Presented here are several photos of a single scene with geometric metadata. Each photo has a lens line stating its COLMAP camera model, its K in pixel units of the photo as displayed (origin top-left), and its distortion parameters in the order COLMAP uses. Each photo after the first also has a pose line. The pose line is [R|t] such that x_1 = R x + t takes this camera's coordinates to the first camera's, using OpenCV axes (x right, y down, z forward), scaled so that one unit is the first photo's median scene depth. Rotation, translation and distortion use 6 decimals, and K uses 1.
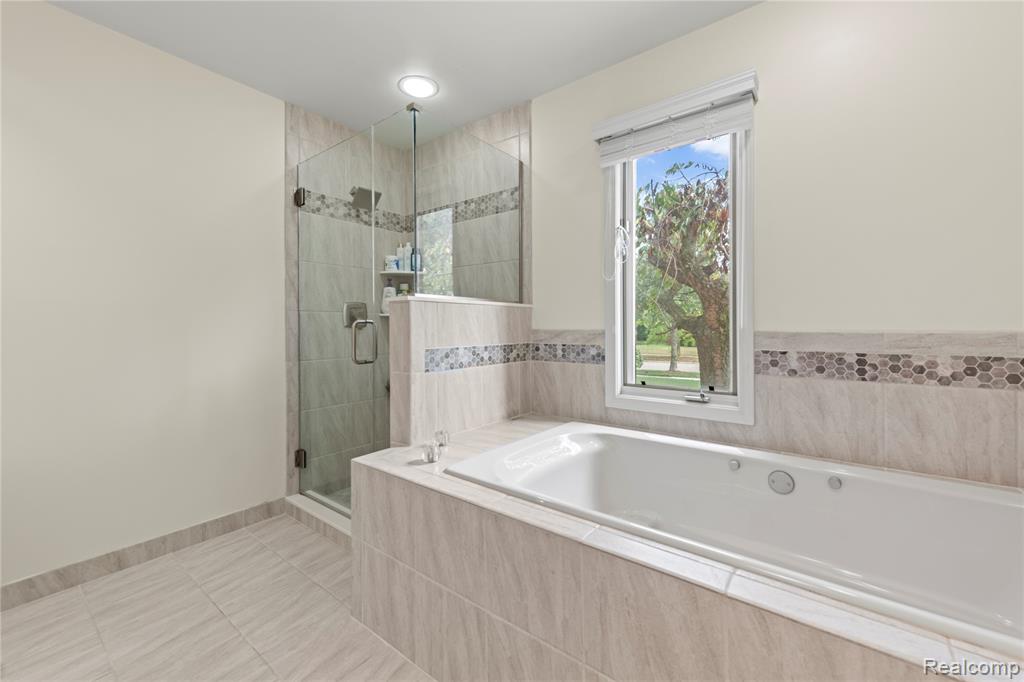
lens RADIAL K [[414.6, 0, 514.8], [0, 414.6, 325.1], [0, 0, 1]] dist [0.009258, -0.000268]
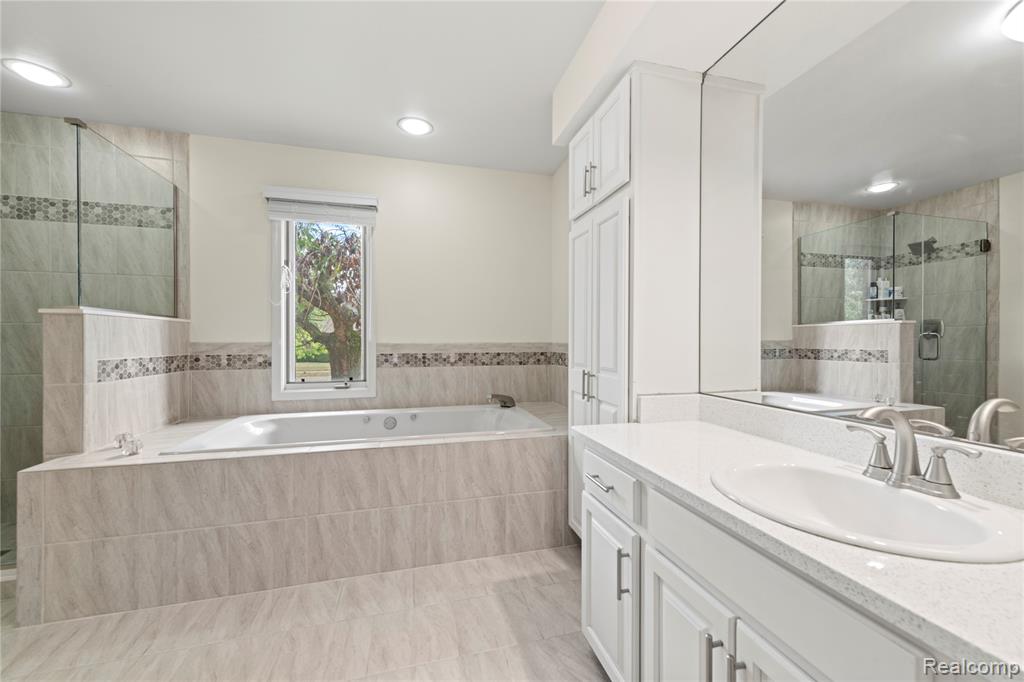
lens RADIAL K [[402.7, 0, 512.0], [0, 402.7, 341.0], [0, 0, 1]] dist [0.006549, -0.000085]
pose [[0.620532, 0.002872, 0.784176, -0.314820], [-0.004556, 0.999990, -0.000056, 0.003431], [-0.784168, -0.003538, 0.620539, -0.392902]]
